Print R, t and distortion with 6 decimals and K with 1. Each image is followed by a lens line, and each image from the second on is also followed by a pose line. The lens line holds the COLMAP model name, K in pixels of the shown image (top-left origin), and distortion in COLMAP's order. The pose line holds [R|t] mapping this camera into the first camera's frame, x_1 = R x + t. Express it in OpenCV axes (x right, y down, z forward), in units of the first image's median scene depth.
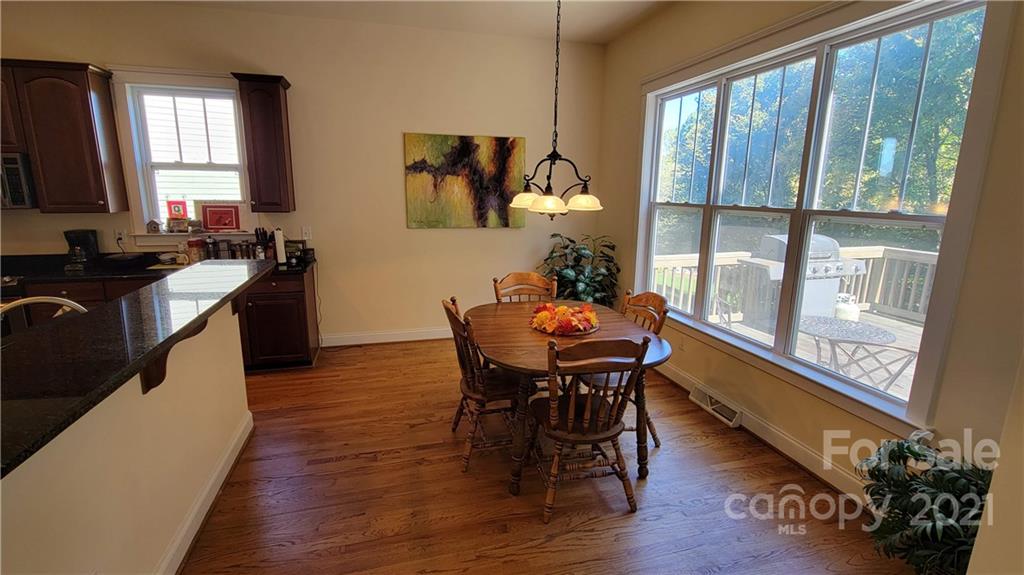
lens RADIAL K [[453.3, 0, 512.0], [0, 453.3, 287.5], [0, 0, 1]] dist [-0.000478, -0.000174]
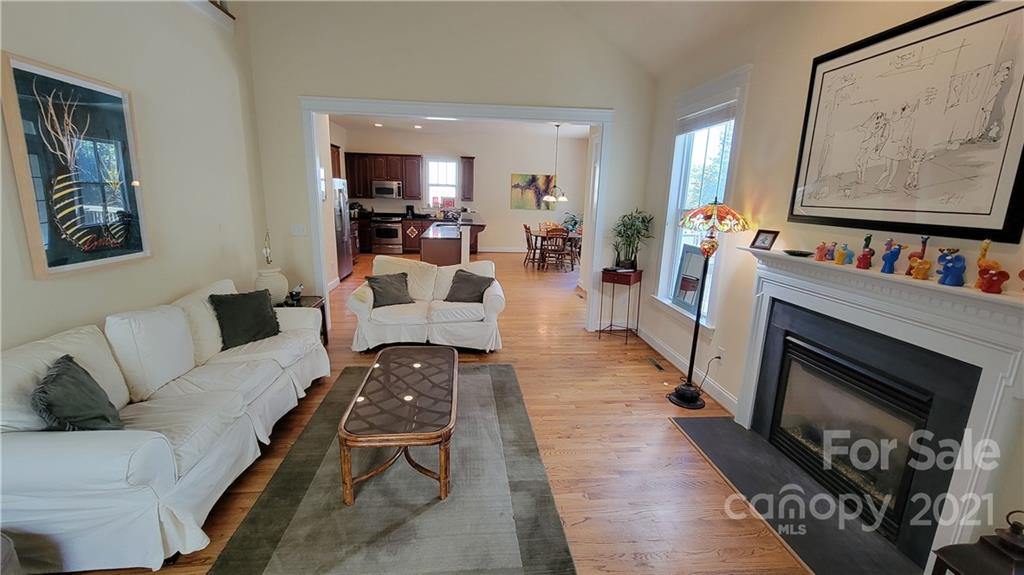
lens RADIAL K [[419.5, 0, 512.0], [0, 419.5, 287.5], [0, 0, 1]] dist [0.002049, -0.000005]
pose [[0.984753, 0.054481, -0.165206, 0.237352], [-0.053645, 0.998515, 0.009520, 0.348325], [0.165479, -0.000512, 0.986213, -1.625445]]
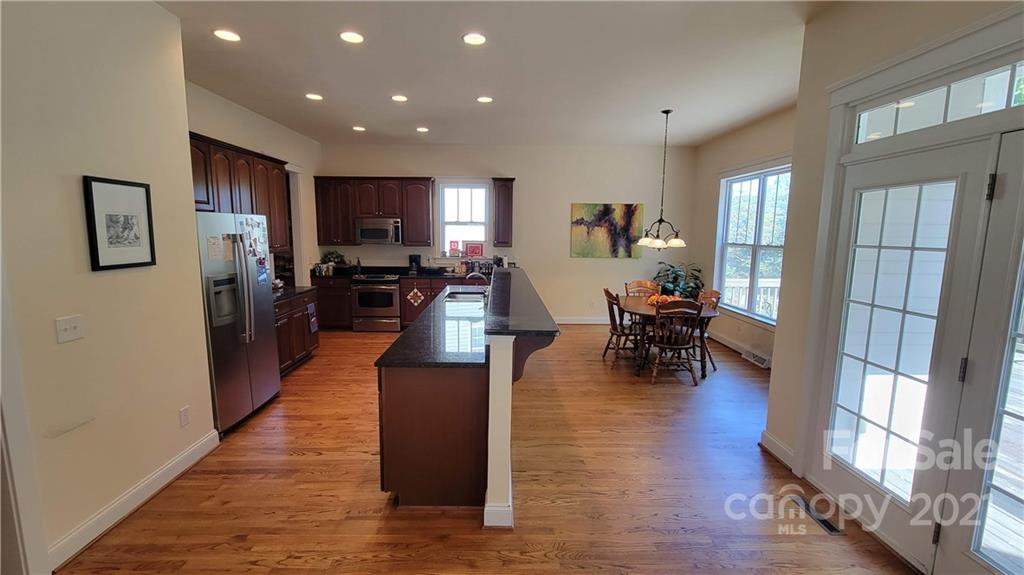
lens RADIAL K [[419.5, 0, 512.0], [0, 419.5, 287.5], [0, 0, 1]] dist [0.002049, -0.000005]
pose [[0.968537, 0.031722, -0.246840, -0.054857], [-0.051148, 0.996043, -0.072685, 0.124636], [0.243557, 0.083023, 0.966326, -0.653066]]
